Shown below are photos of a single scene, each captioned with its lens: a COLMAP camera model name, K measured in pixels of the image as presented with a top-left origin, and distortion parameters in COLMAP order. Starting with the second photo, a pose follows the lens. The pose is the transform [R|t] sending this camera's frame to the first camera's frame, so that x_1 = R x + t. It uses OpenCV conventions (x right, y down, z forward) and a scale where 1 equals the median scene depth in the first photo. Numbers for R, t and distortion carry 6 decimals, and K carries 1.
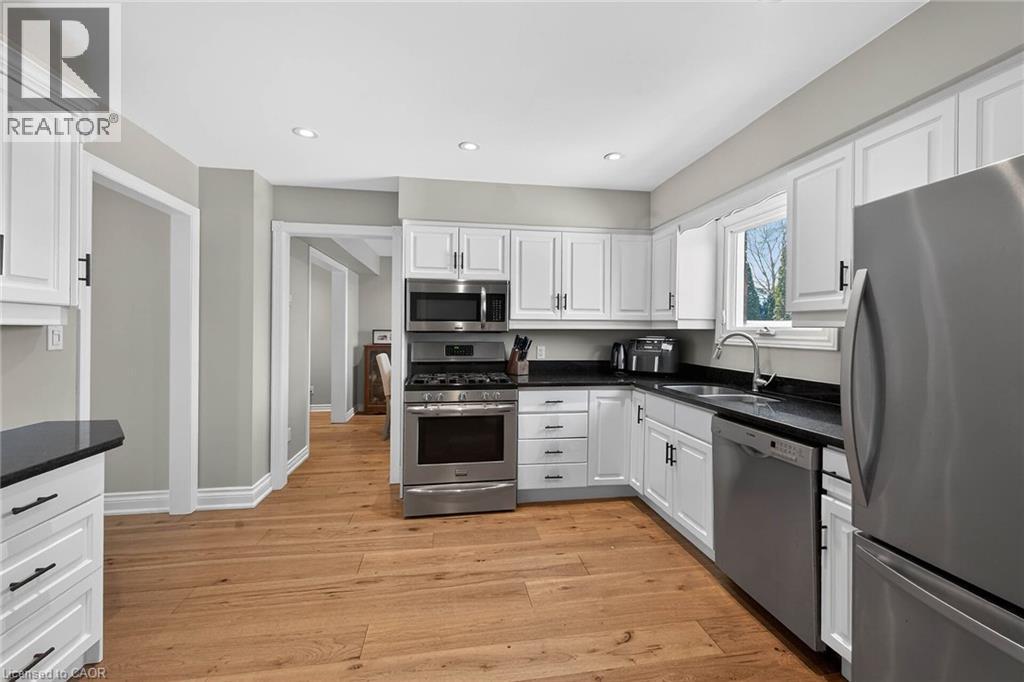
lens RADIAL K [[400.8, 0, 511.8], [0, 400.8, 335.4], [0, 0, 1]] dist [-0.000807, -0.000365]
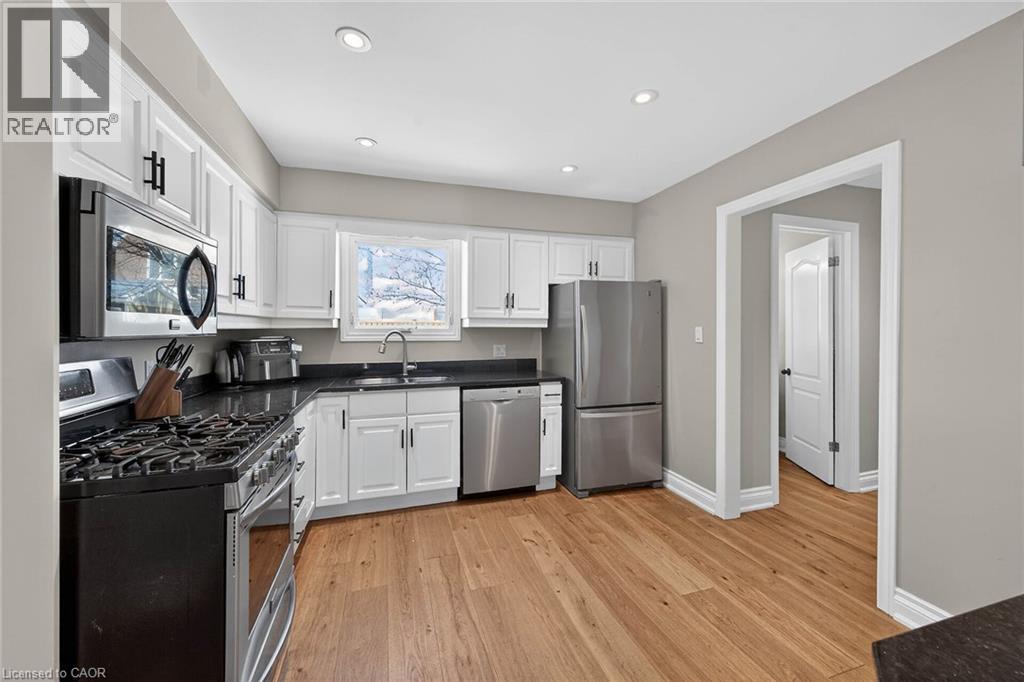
lens RADIAL K [[418.1, 0, 516.0], [0, 418.1, 334.6], [0, 0, 1]] dist [-0.000202, -0.000050]
pose [[-0.149824, -0.011549, 0.988645, -1.017499], [0.016584, 0.999762, 0.014192, -0.010174], [-0.988574, 0.018522, -0.149597, 1.084792]]
